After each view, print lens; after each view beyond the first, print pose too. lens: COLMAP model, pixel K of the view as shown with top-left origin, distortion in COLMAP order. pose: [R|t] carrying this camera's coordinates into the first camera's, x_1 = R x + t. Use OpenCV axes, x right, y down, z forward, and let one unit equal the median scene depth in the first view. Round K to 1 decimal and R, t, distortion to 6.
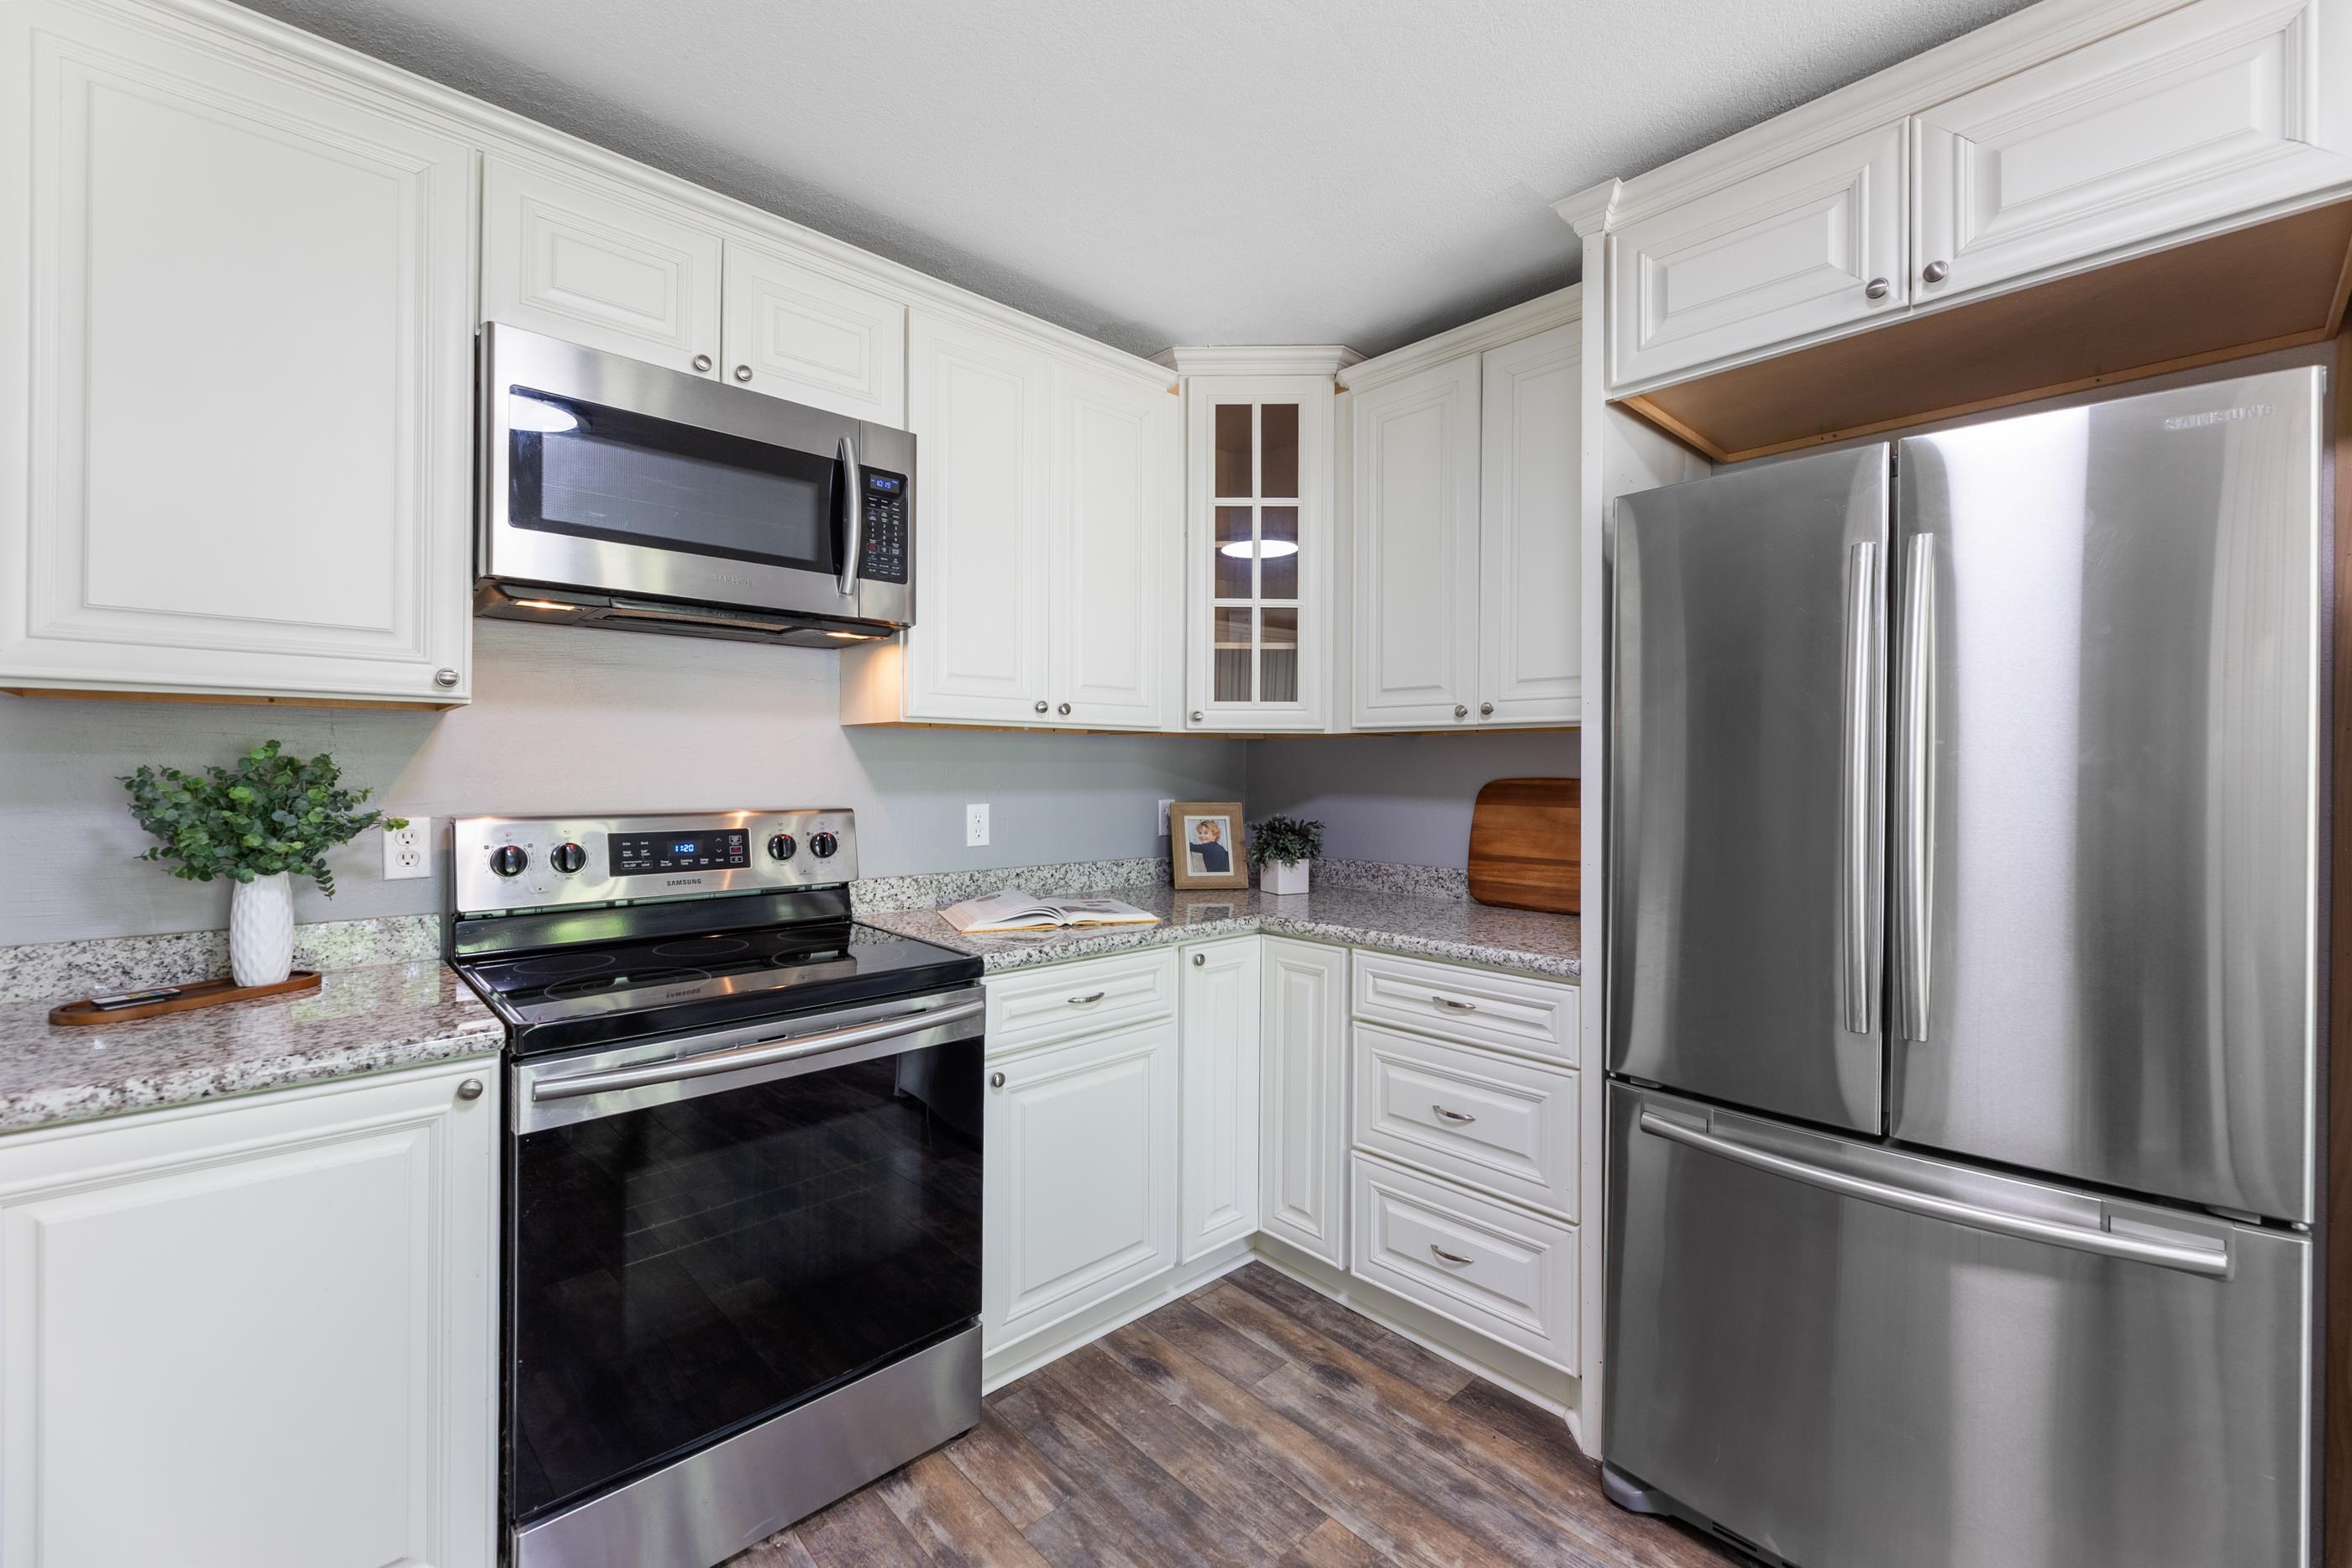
lens RADIAL K [[960.5, 0, 1168.1], [0, 960.5, 769.7], [0, 0, 1]] dist [-0.004502, 0.000435]
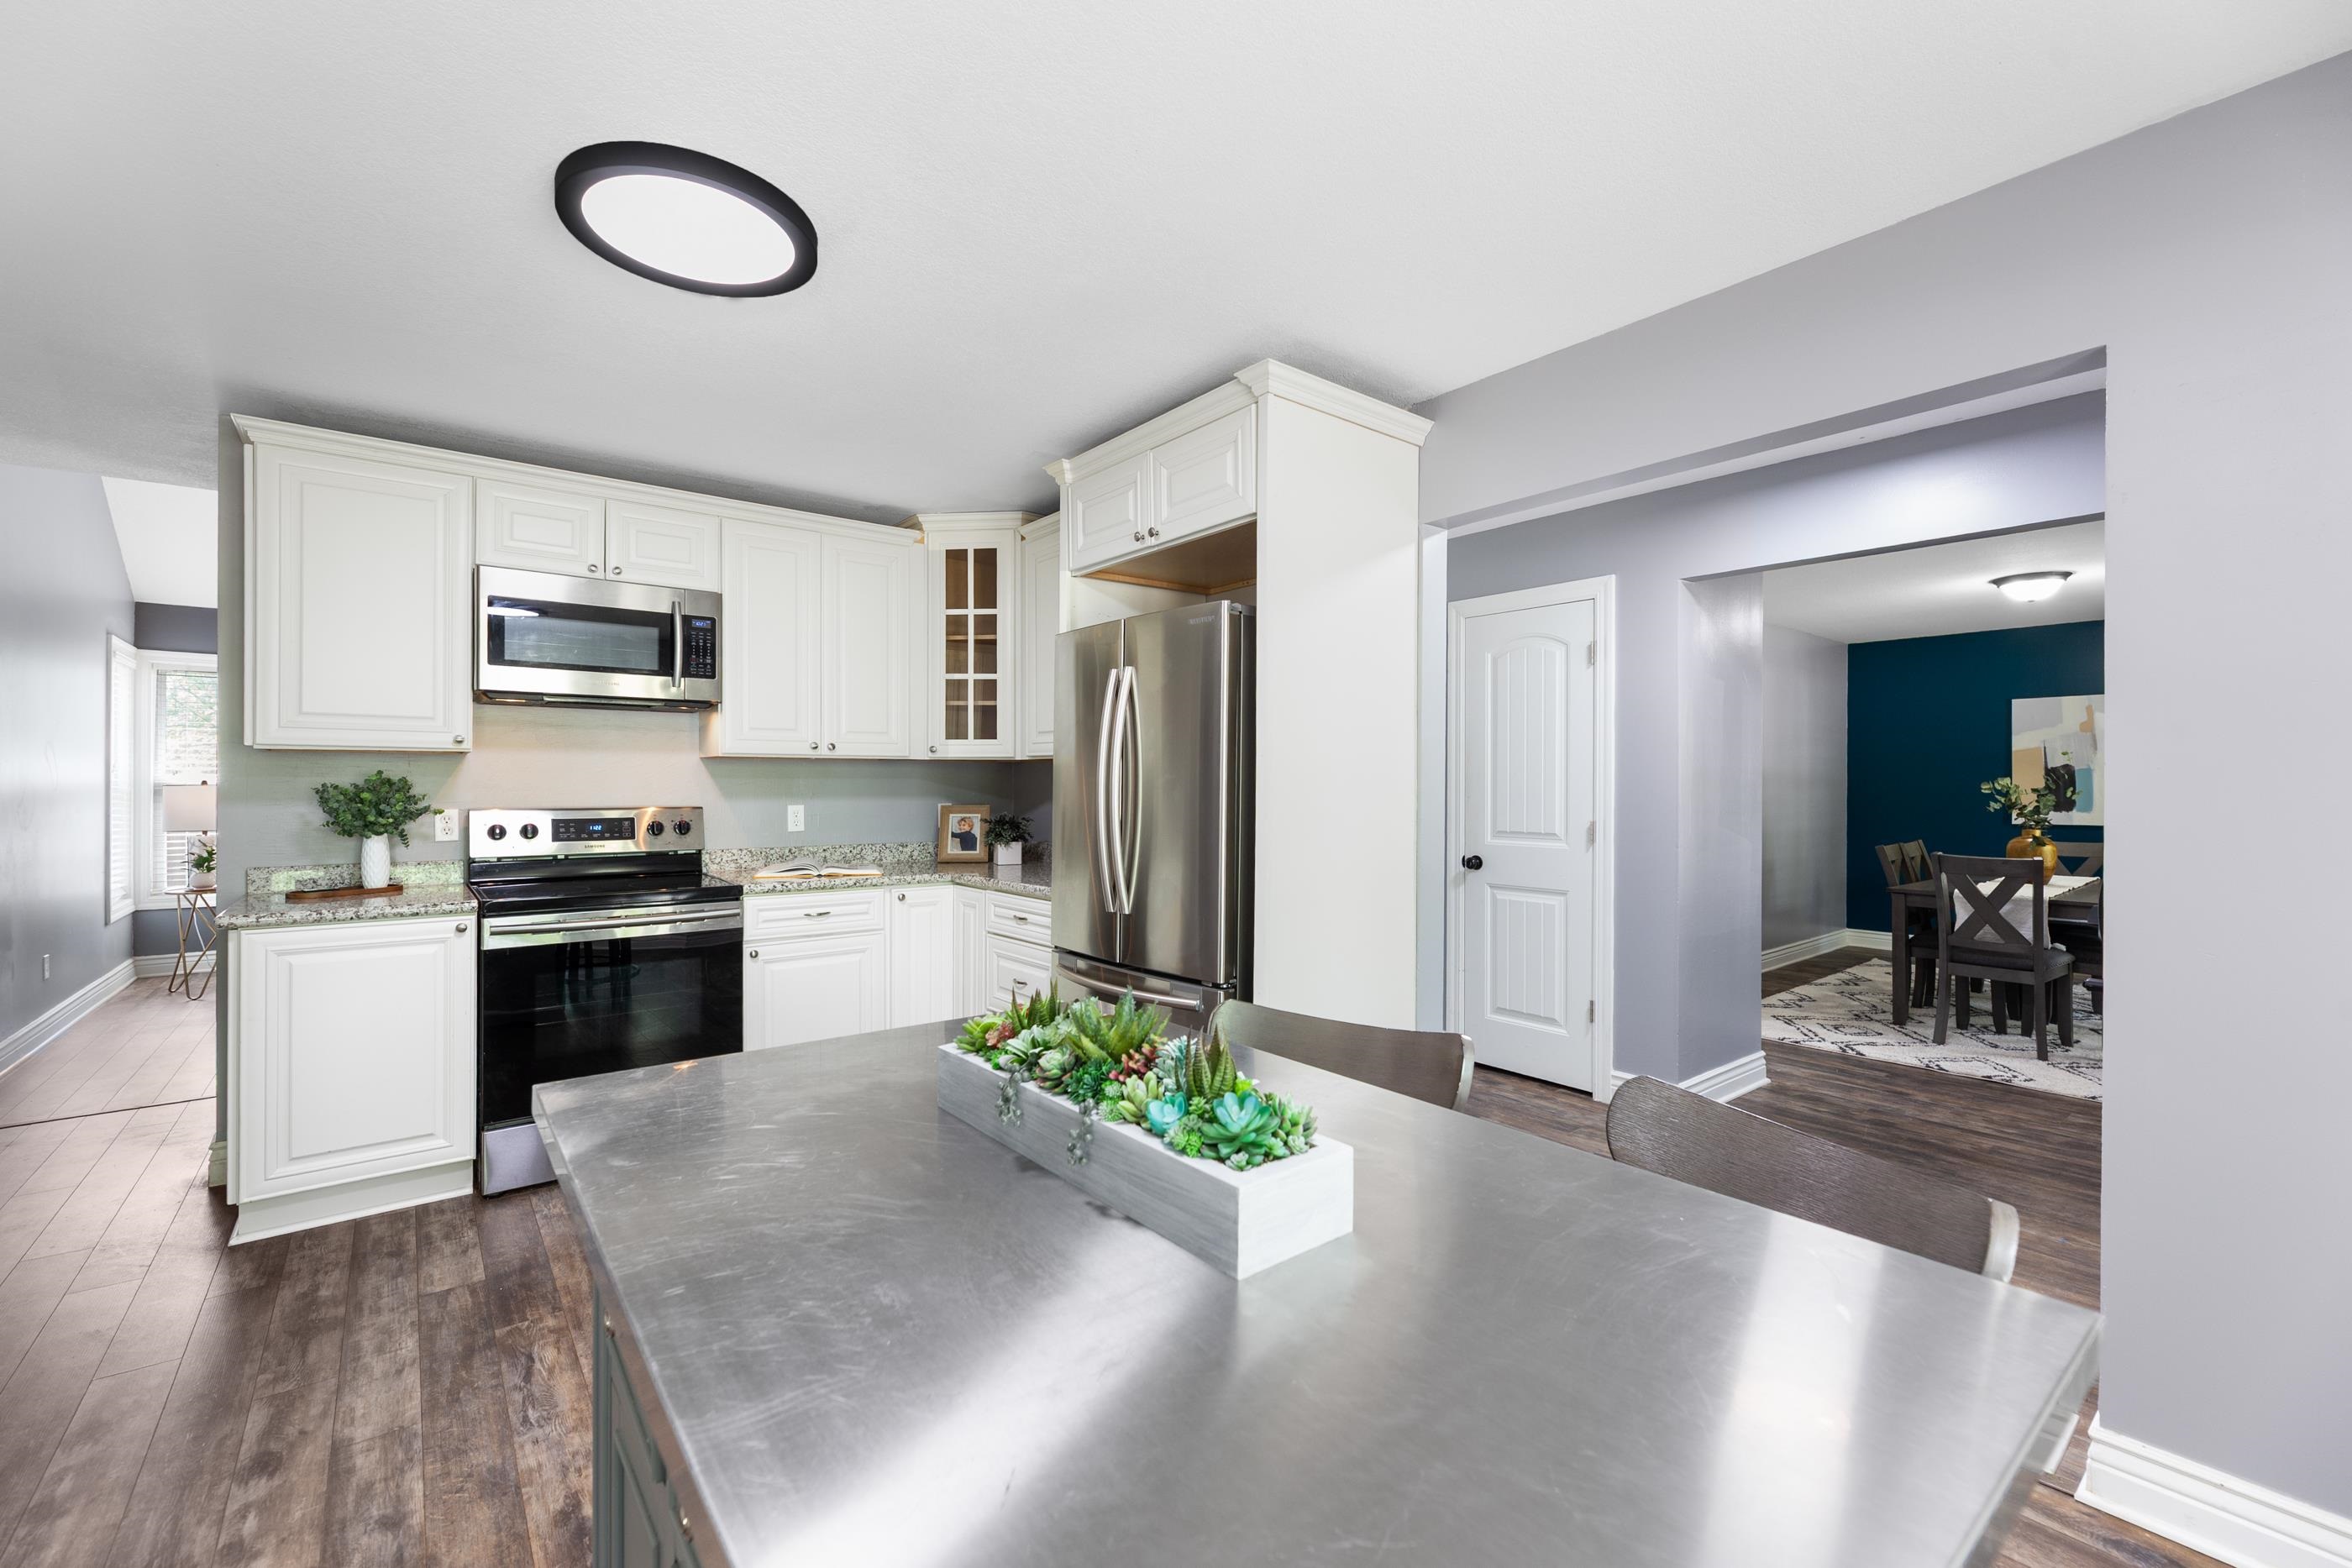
lens RADIAL K [[960.5, 0, 1160.4], [0, 960.5, 784.8], [0, 0, 1]] dist [-0.004502, 0.000435]
pose [[0.996776, -0.003938, -0.080139, 0.747001], [0.003944, 0.999992, -0.000084, 0.005909], [0.080139, -0.000233, 0.996784, -0.760893]]
